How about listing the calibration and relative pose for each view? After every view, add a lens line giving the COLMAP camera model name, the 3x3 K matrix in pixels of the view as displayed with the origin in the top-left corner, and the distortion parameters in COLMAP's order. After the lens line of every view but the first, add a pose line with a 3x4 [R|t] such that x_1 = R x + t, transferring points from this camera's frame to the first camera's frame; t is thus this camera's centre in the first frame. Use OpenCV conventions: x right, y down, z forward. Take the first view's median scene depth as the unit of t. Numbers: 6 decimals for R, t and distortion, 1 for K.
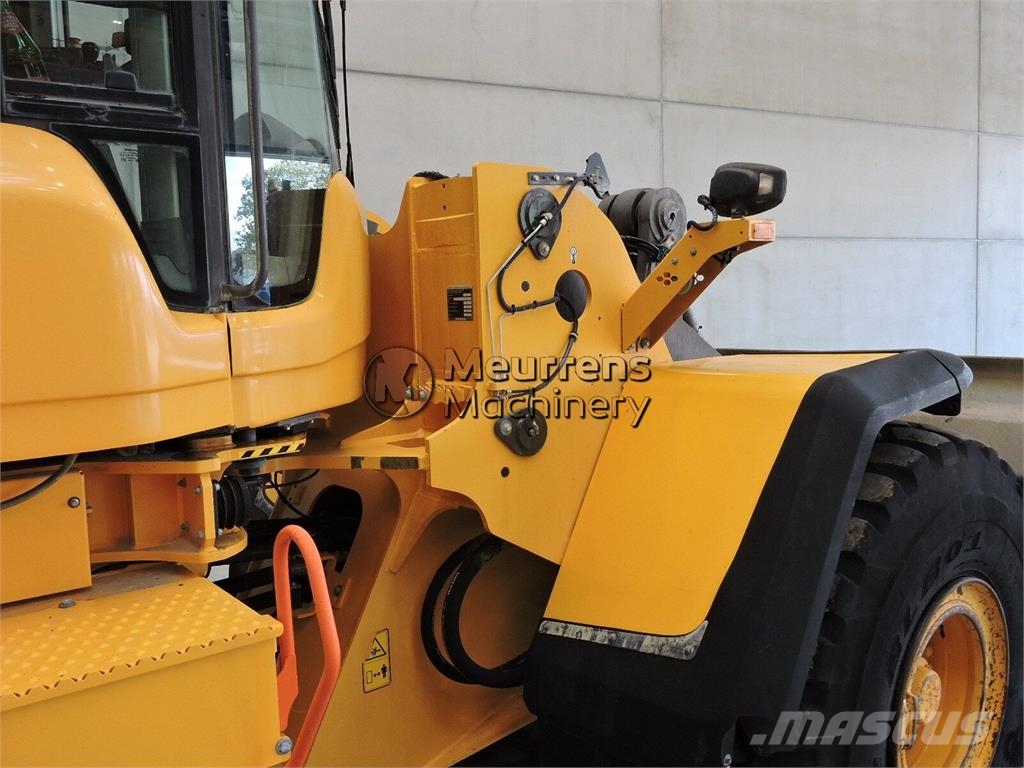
lens RADIAL K [[887.9, 0, 512.9], [0, 887.9, 378.9], [0, 0, 1]] dist [-0.009157, -0.005878]
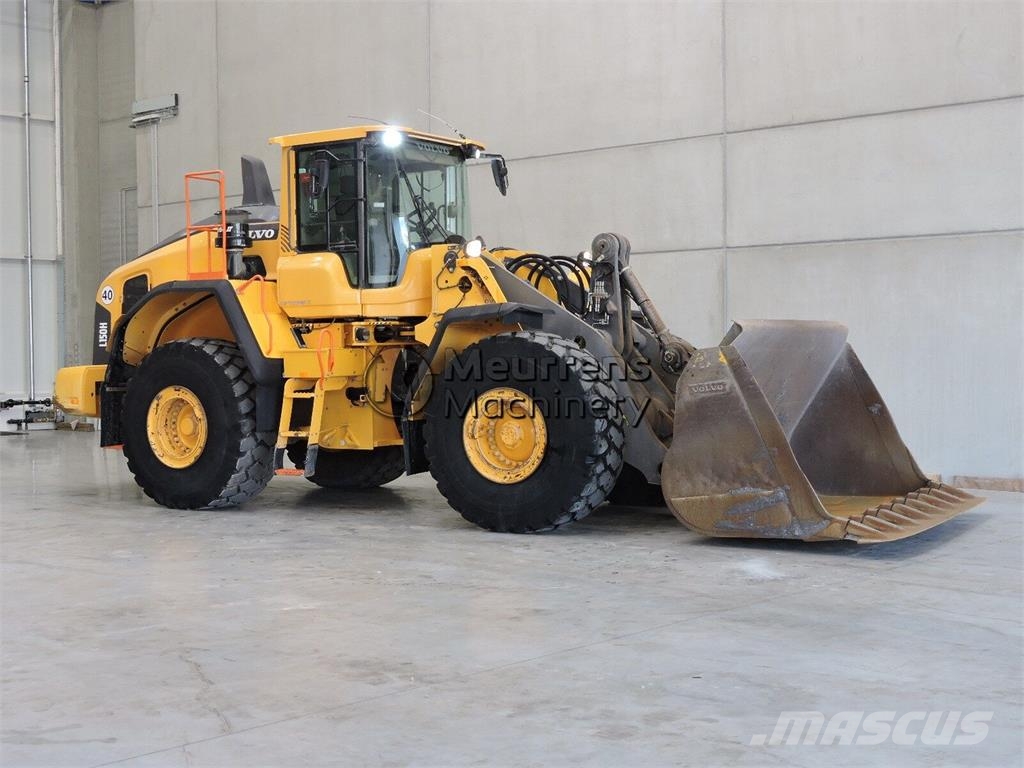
lens RADIAL K [[1428.8, 0, 502.9], [0, 1428.8, 373.3], [0, 0, 1]] dist [-0.036500, 0.000000]
pose [[0.330931, 0.043734, -0.942641, 4.876059], [-0.085820, 0.996181, 0.016089, 0.122997], [0.939745, 0.075573, 0.333420, -0.491851]]
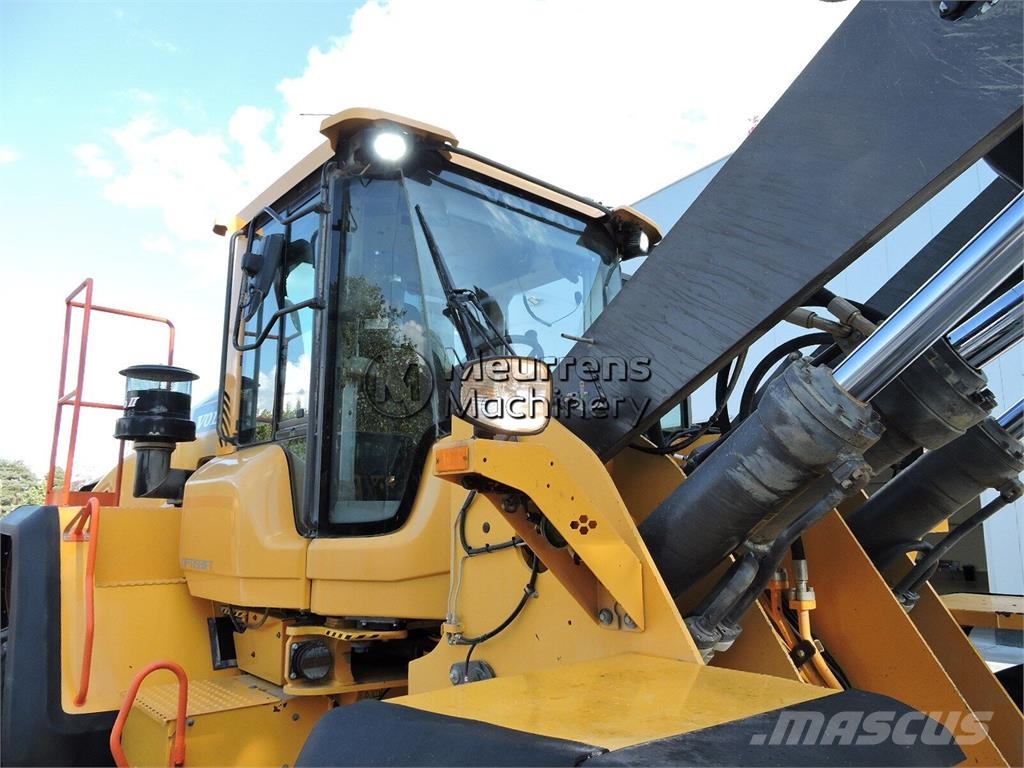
lens RADIAL K [[745.8, 0, 516.2], [0, 745.8, 373.6], [0, 0, 1]] dist [0.004301, 0.006573]
pose [[0.036121, -0.159009, -0.986616, 0.828208], [-0.094287, 0.982314, -0.161768, -0.139123], [0.994890, 0.098869, 0.020490, 0.986216]]
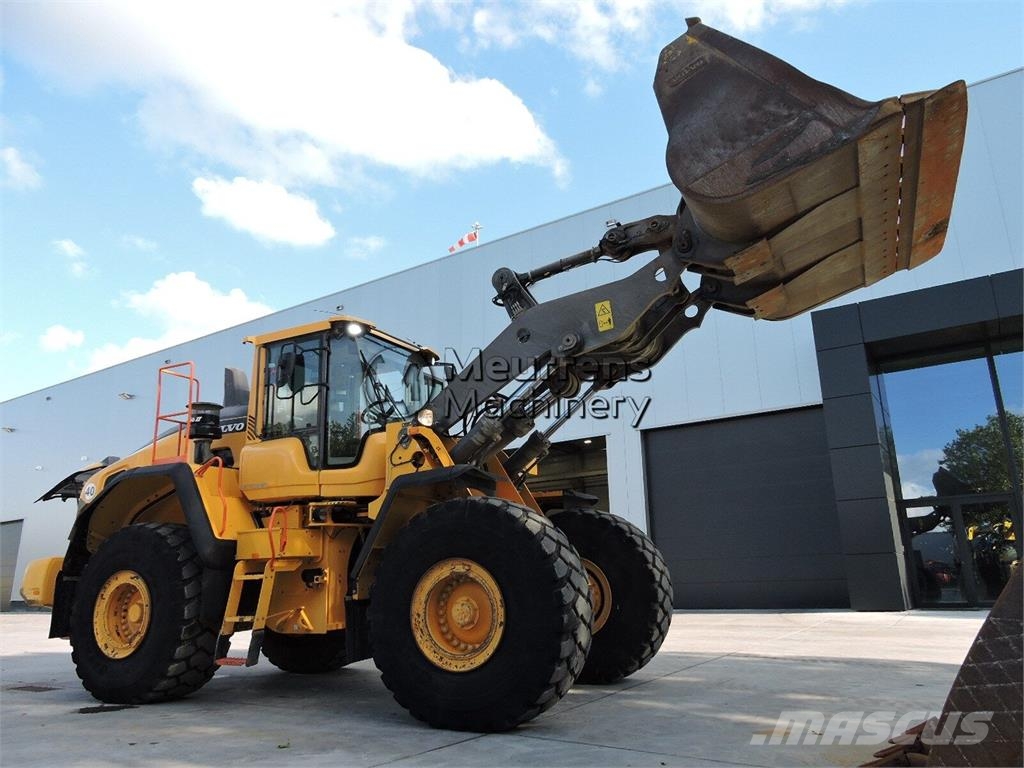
lens RADIAL K [[745.8, 0, 514.3], [0, 745.8, 383.2], [0, 0, 1]] dist [0.004301, 0.006573]
pose [[0.404304, -0.200371, -0.892407, 2.644620], [-0.066375, 0.966708, -0.247124, 0.275012], [0.912213, 0.159147, 0.377544, 0.299534]]
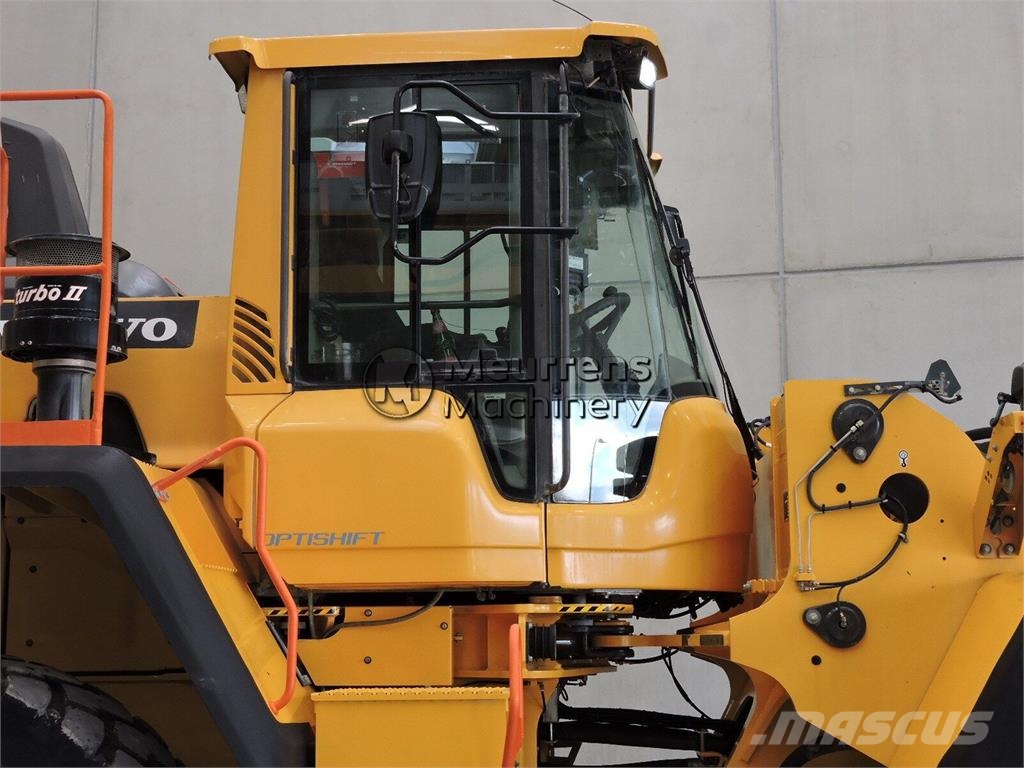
lens RADIAL K [[1564.5, 0, 513.5], [0, 1564.5, 387.8], [0, 0, 1]] dist [0.036750, 0.000000]
pose [[0.741259, -0.083094, -0.666056, 0.988562], [-0.078470, 0.974775, -0.208939, 0.204460], [0.666617, 0.207143, 0.716041, -0.651399]]
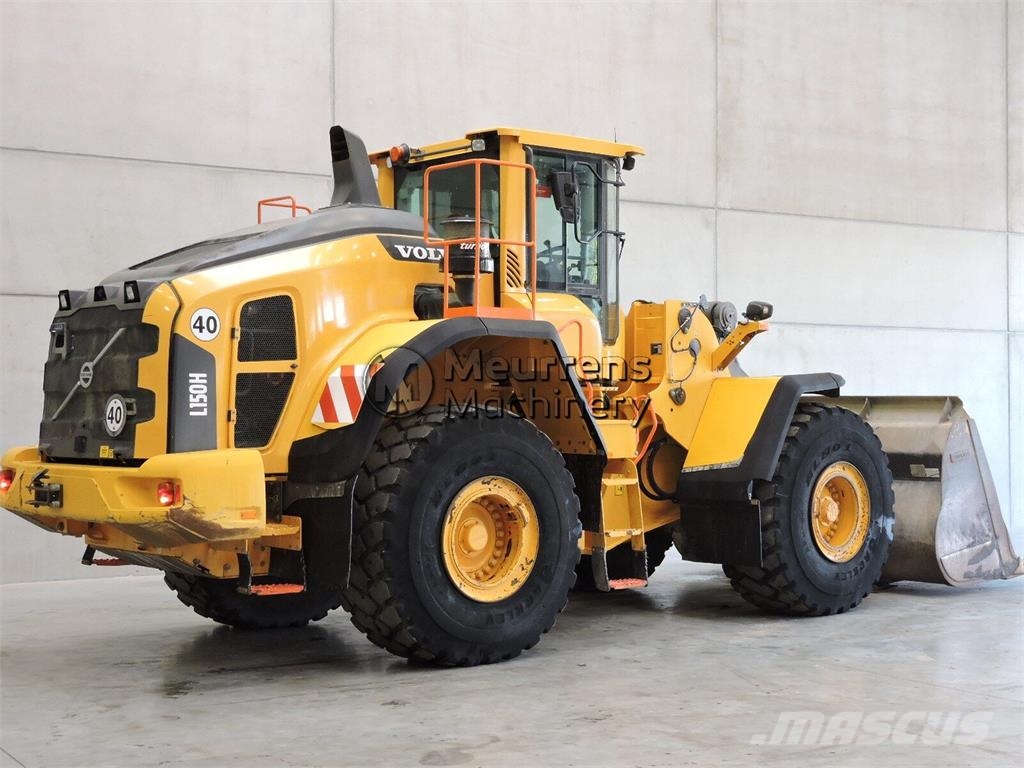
lens RADIAL K [[1564.5, 0, 511.9], [0, 1564.5, 388.8], [0, 0, 1]] dist [0.036750, 0.000000]
pose [[0.998145, 0.029247, 0.053401, -0.751844], [-0.023512, 0.994190, -0.105042, 0.552283], [-0.056162, 0.103592, 0.993033, -3.739415]]
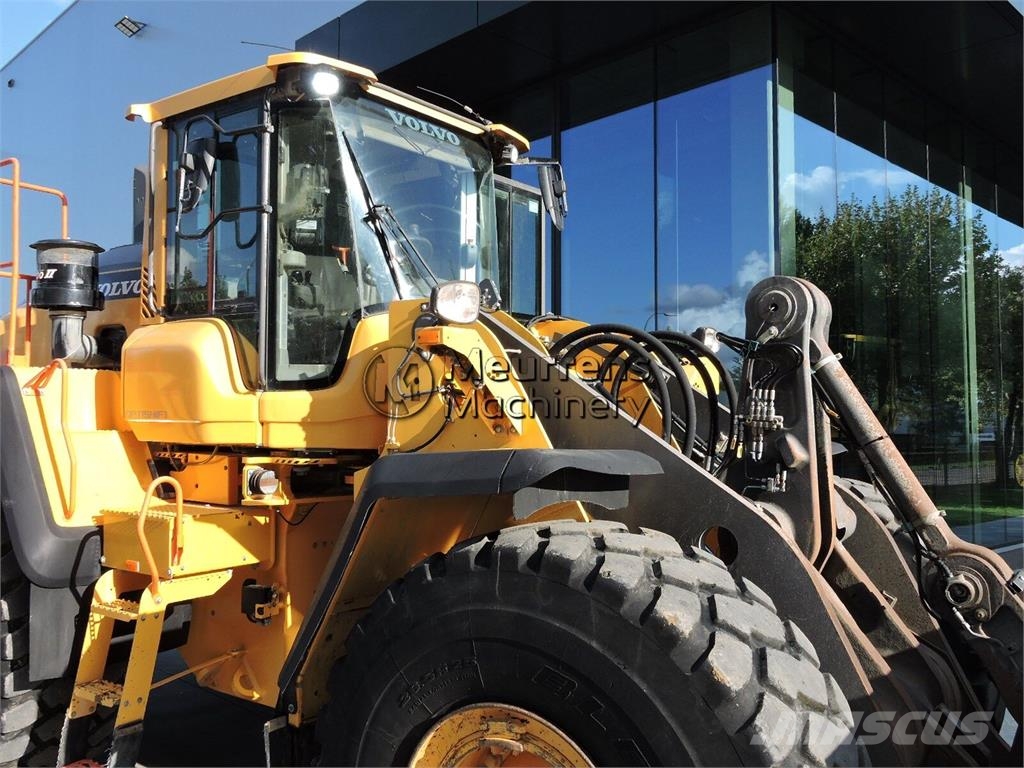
lens RADIAL K [[926.7, 0, 511.5], [0, 926.7, 382.4], [0, 0, 1]] dist [0.016534, -0.020544]
pose [[0.247163, 0.007132, -0.968948, 1.498793], [-0.108431, 0.993896, -0.020343, -0.087706], [0.962888, 0.110092, 0.246427, 0.767582]]
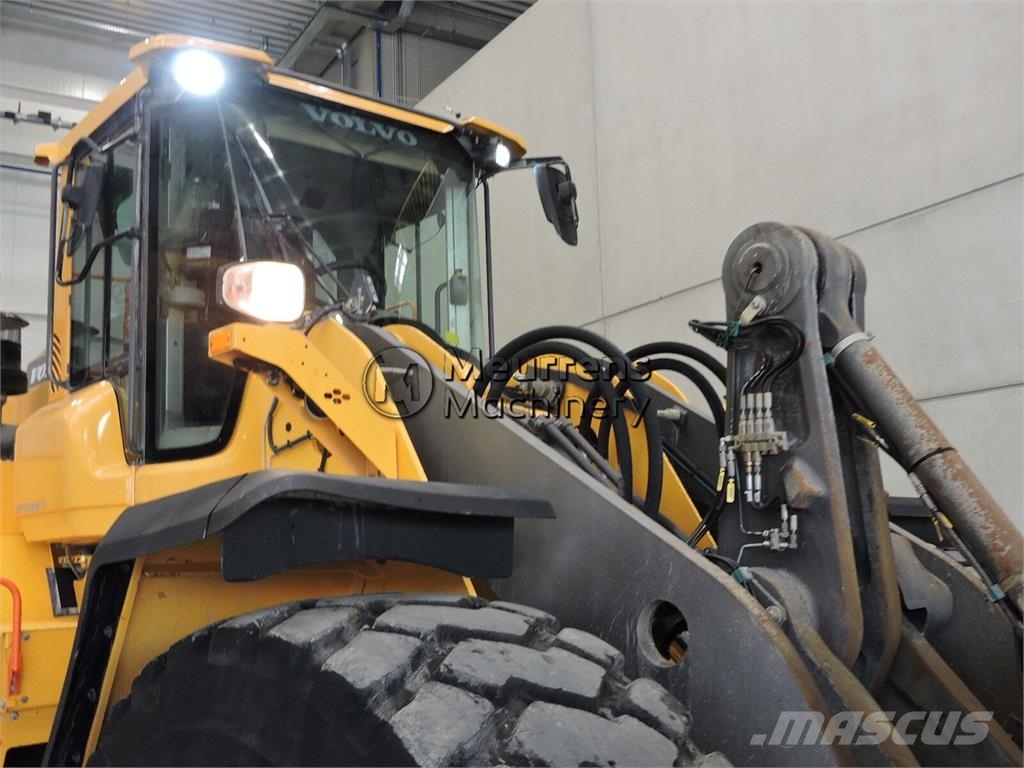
lens RADIAL K [[1056.3, 0, 497.3], [0, 1056.3, 393.7], [0, 0, 1]] dist [-0.018836, 0.000000]
pose [[0.039935, -0.115503, -0.992504, 1.262237], [-0.057306, 0.991397, -0.117680, -0.010080], [0.997558, 0.061576, 0.032972, 1.189255]]
